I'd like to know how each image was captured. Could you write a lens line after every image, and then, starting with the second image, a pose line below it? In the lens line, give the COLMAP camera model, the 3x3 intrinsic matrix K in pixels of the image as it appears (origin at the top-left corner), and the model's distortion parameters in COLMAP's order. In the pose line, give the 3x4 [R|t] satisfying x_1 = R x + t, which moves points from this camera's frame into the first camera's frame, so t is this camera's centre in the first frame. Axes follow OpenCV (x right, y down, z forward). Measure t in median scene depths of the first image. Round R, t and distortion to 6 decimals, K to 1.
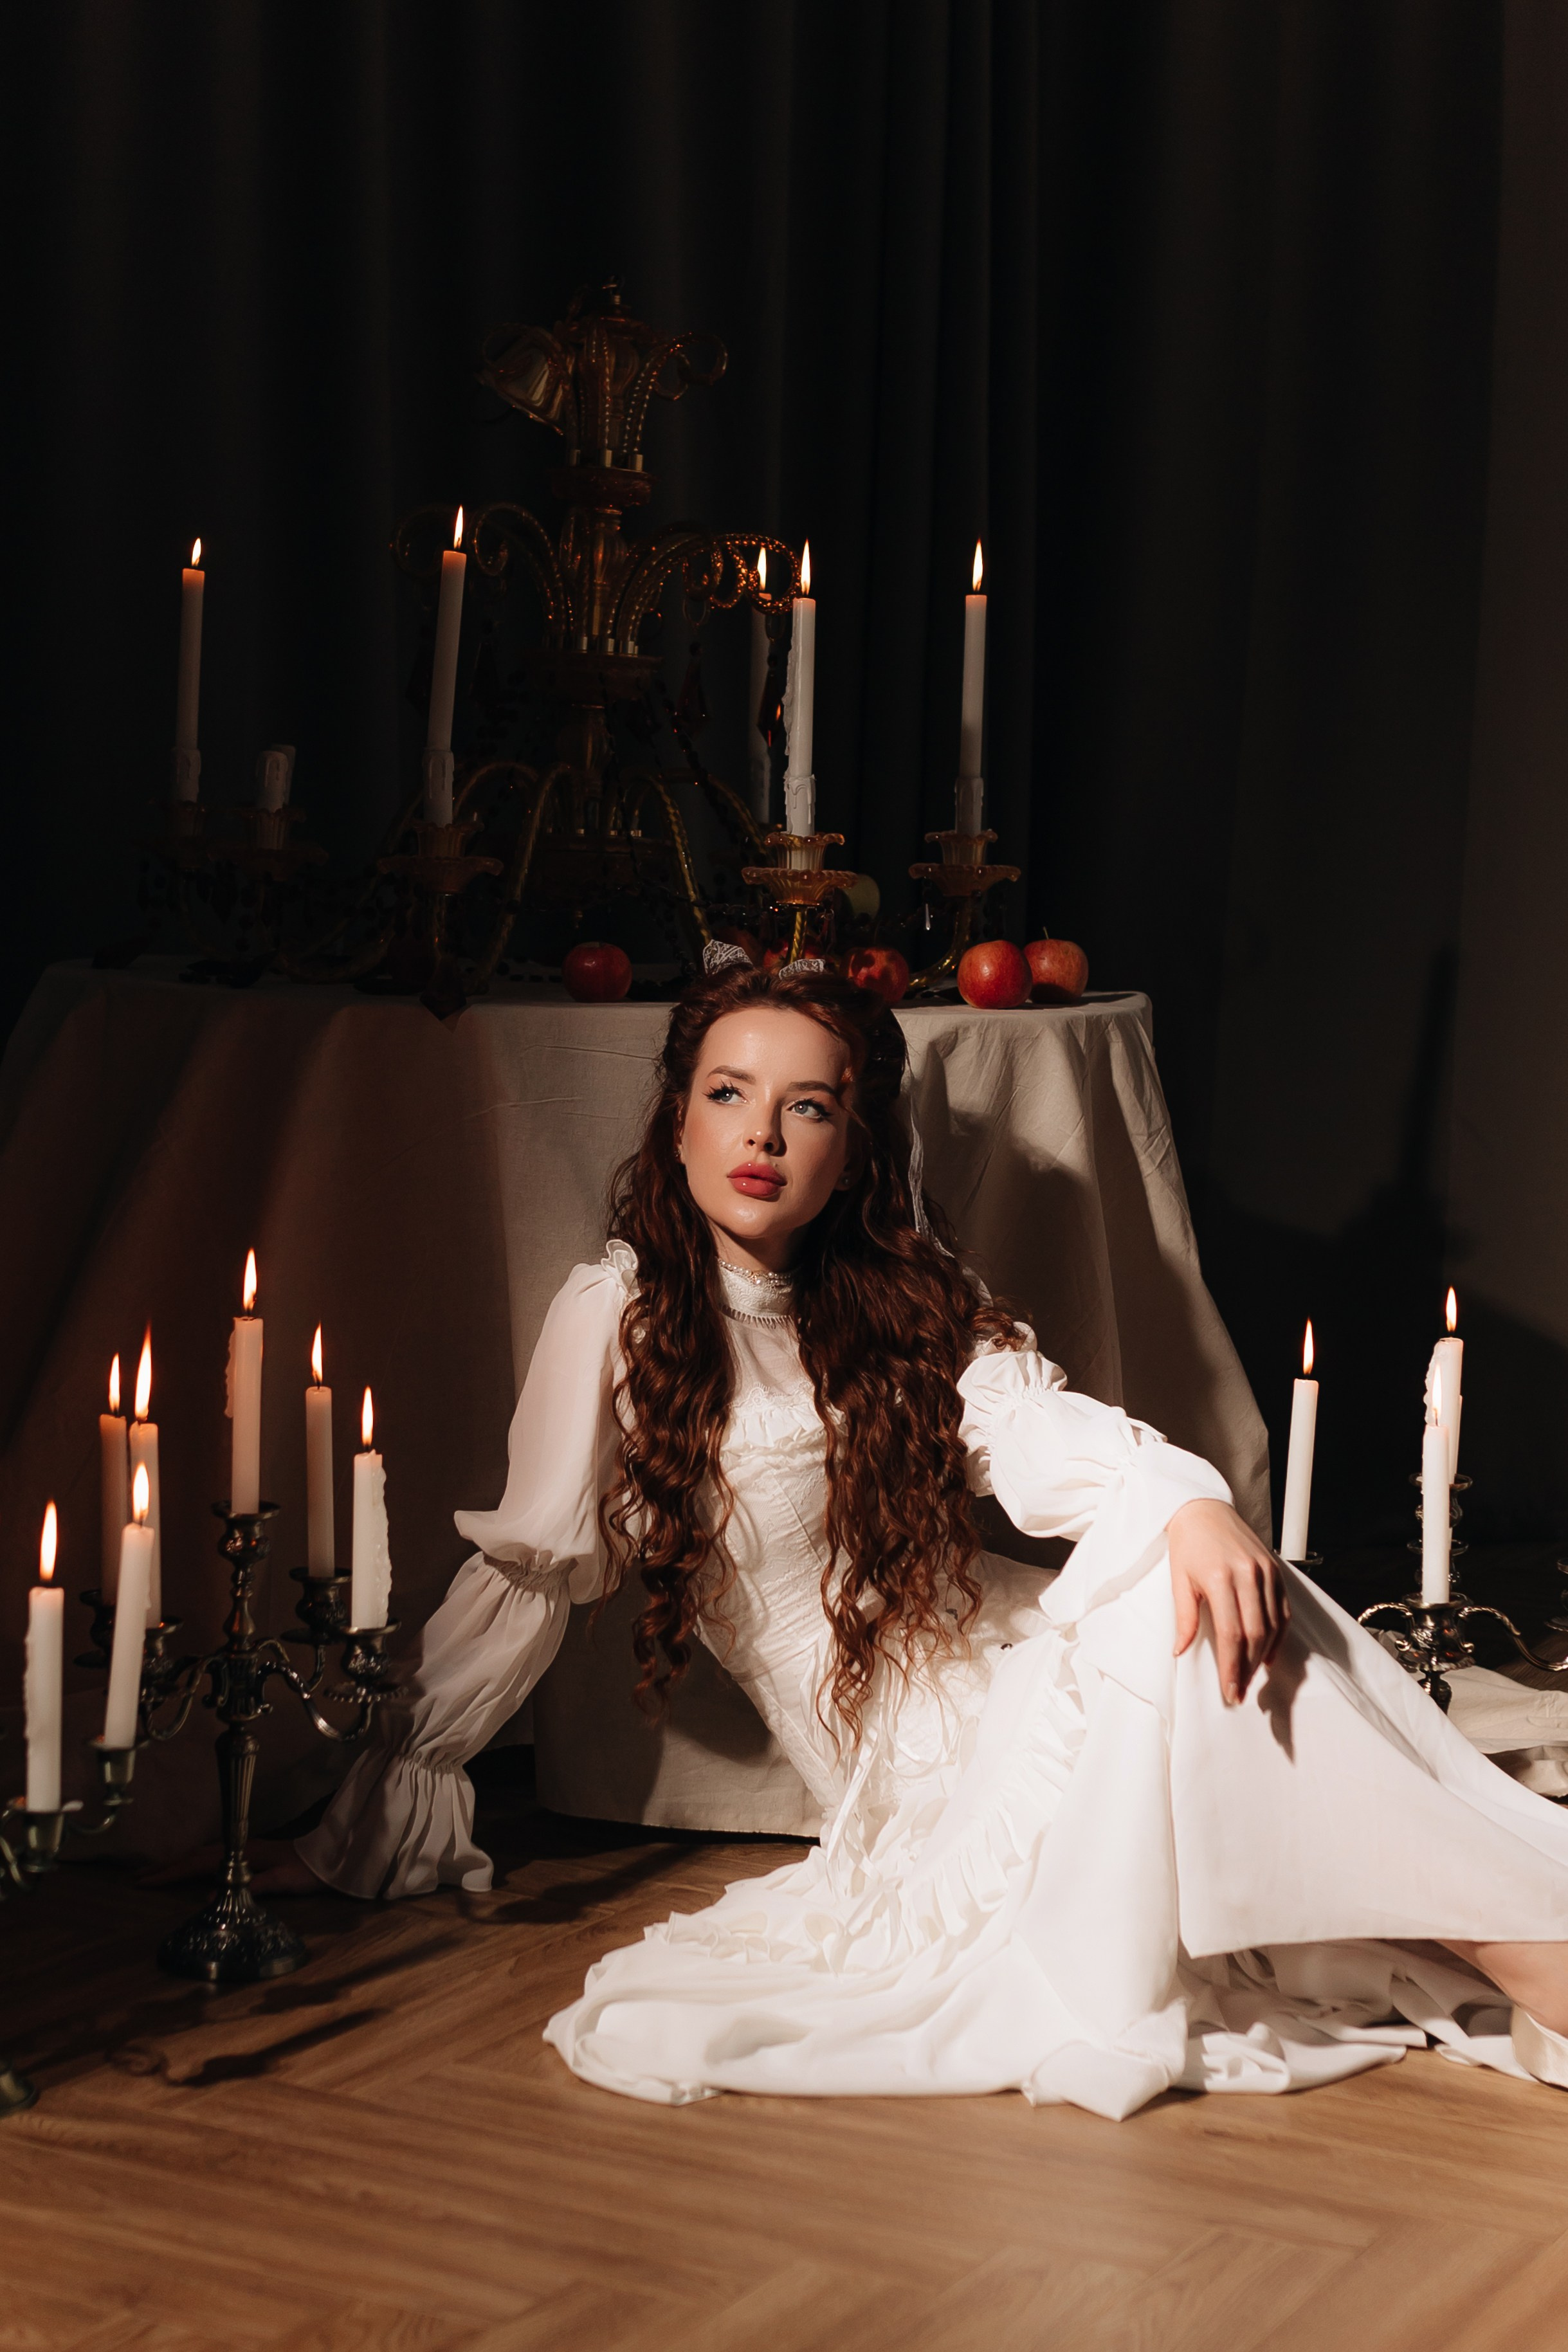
lens RADIAL K [[4048.2, 0, 789.0], [0, 4048.2, 1091.7], [0, 0, 1]] dist [0.023429, -0.019443]
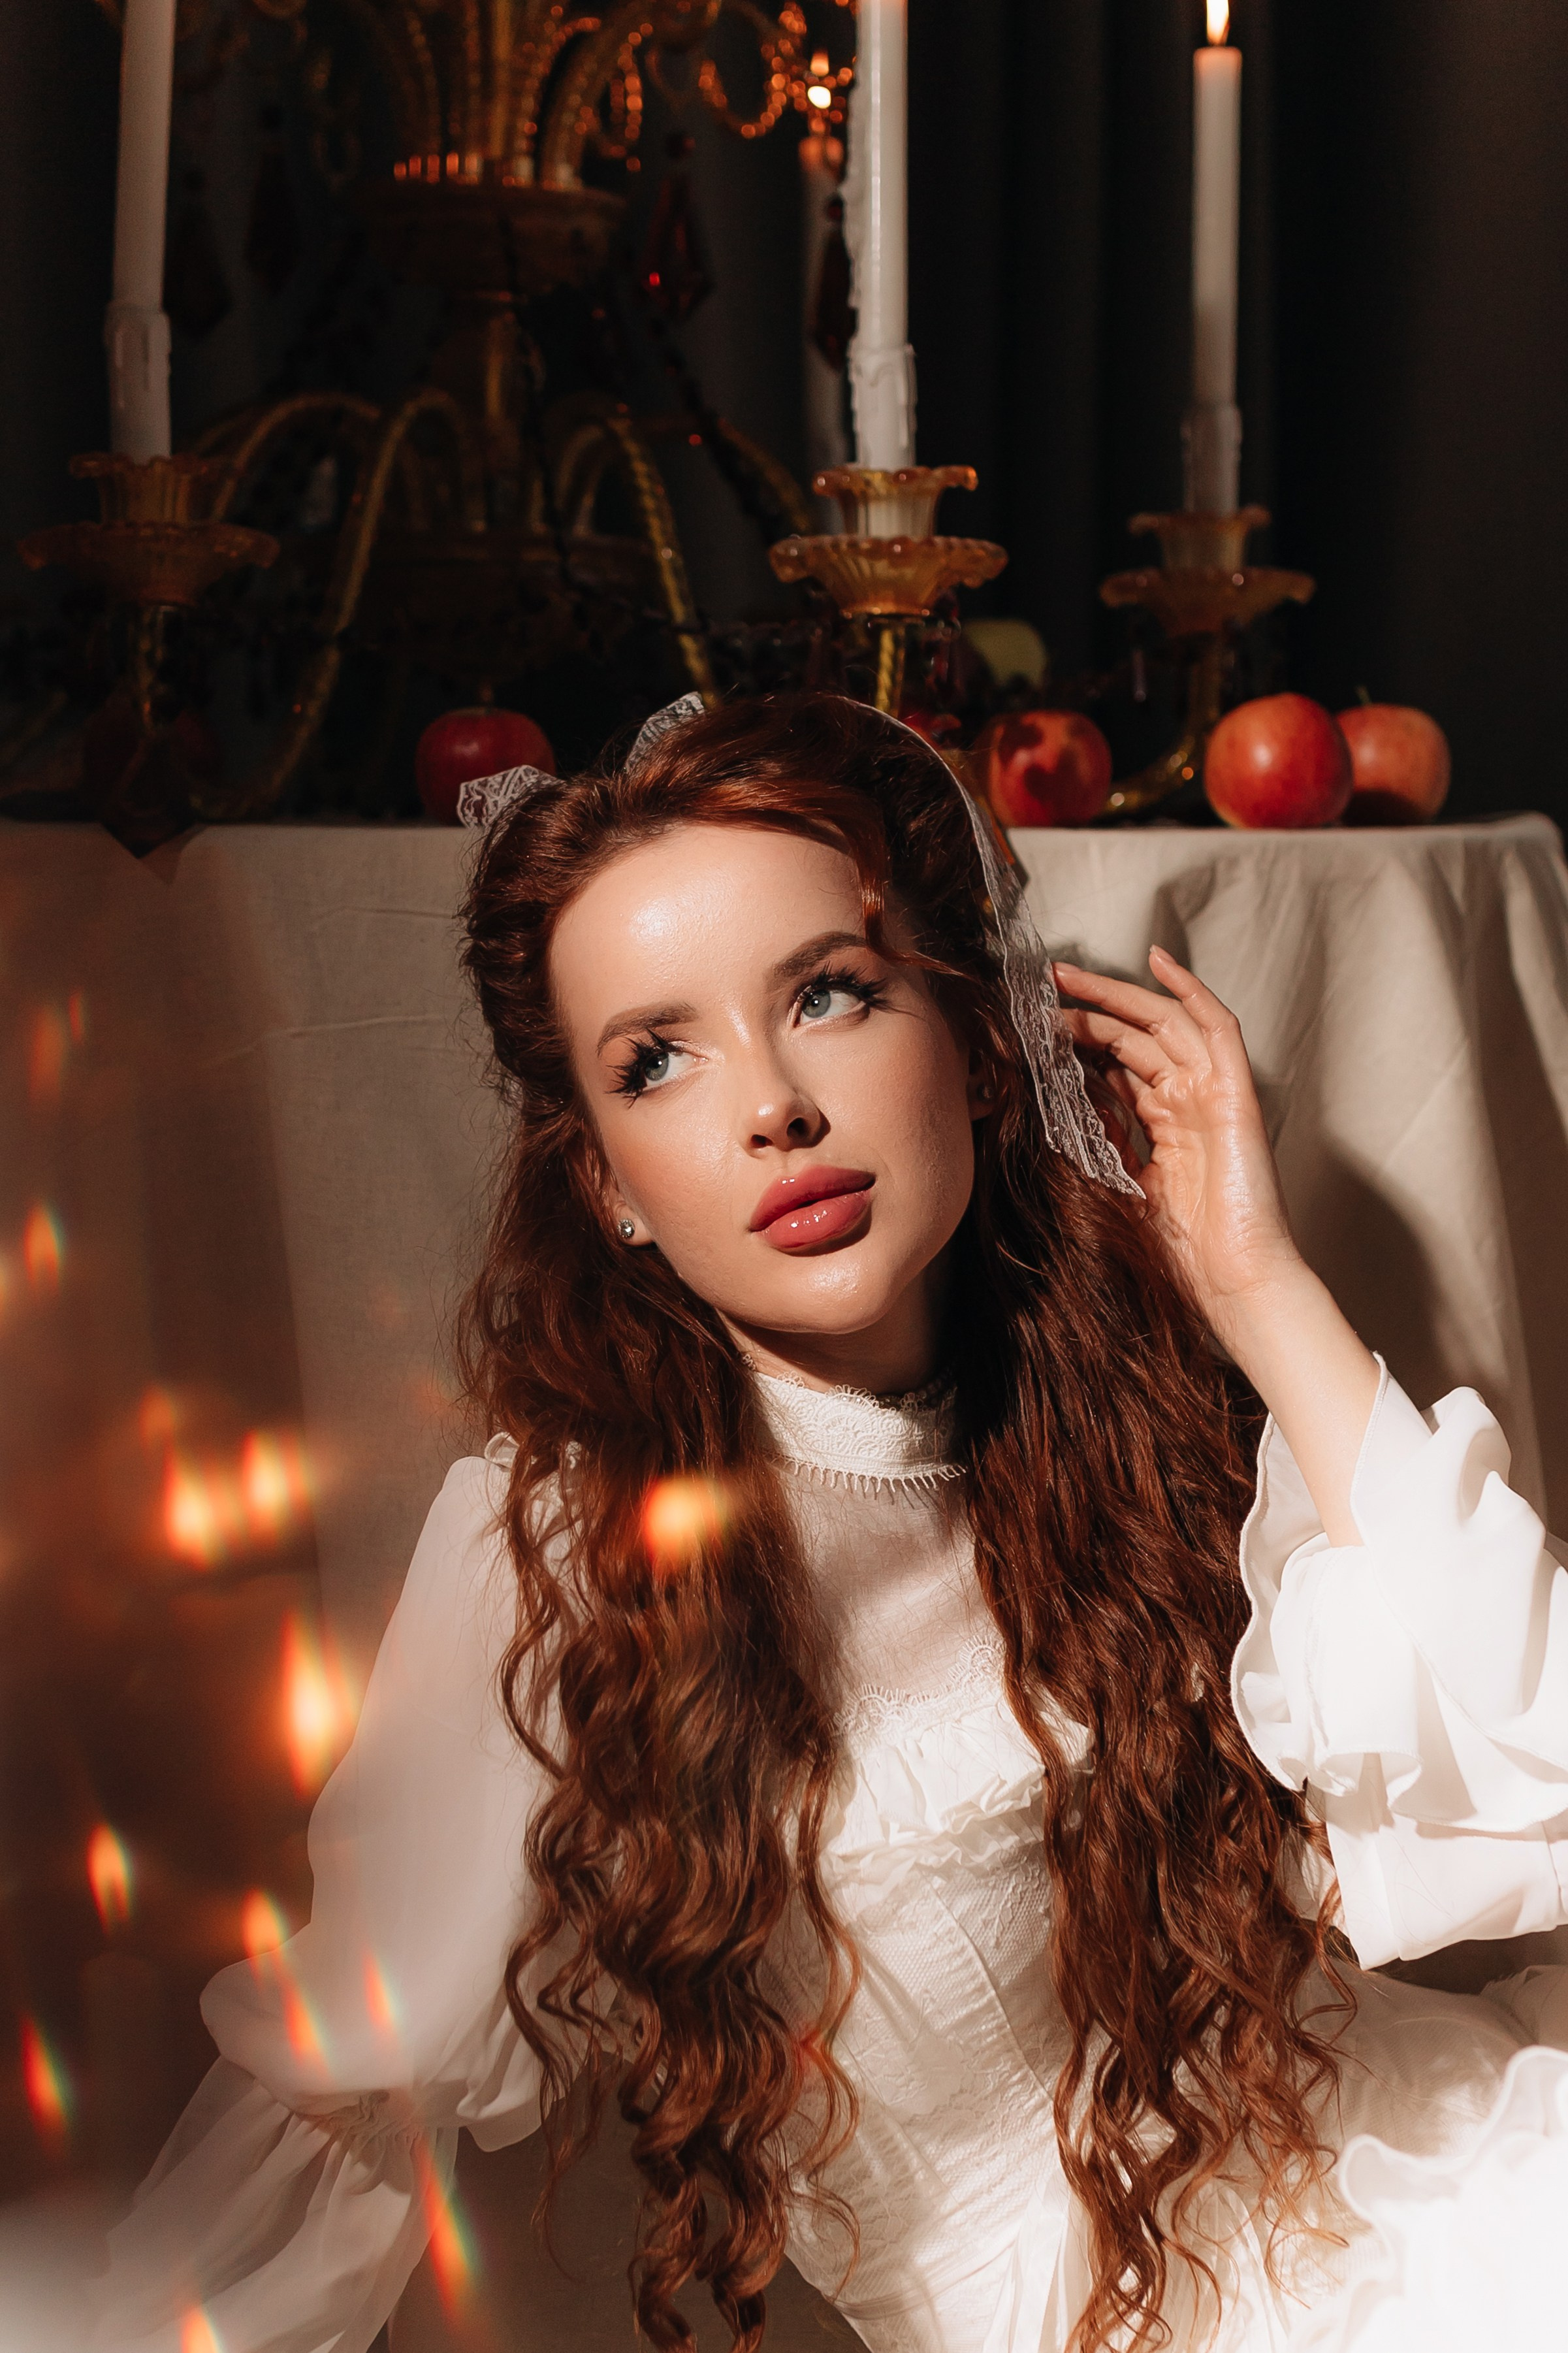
lens RADIAL K [[4049.4, 0, 789.0], [0, 4049.4, 1092.2], [0, 0, 1]] dist [0.023429, -0.019443]
pose [[0.999018, -0.026268, -0.035673, 0.006286], [0.026122, 0.999648, -0.004537, 0.013042], [0.035780, 0.003601, 0.999353, 0.489184]]
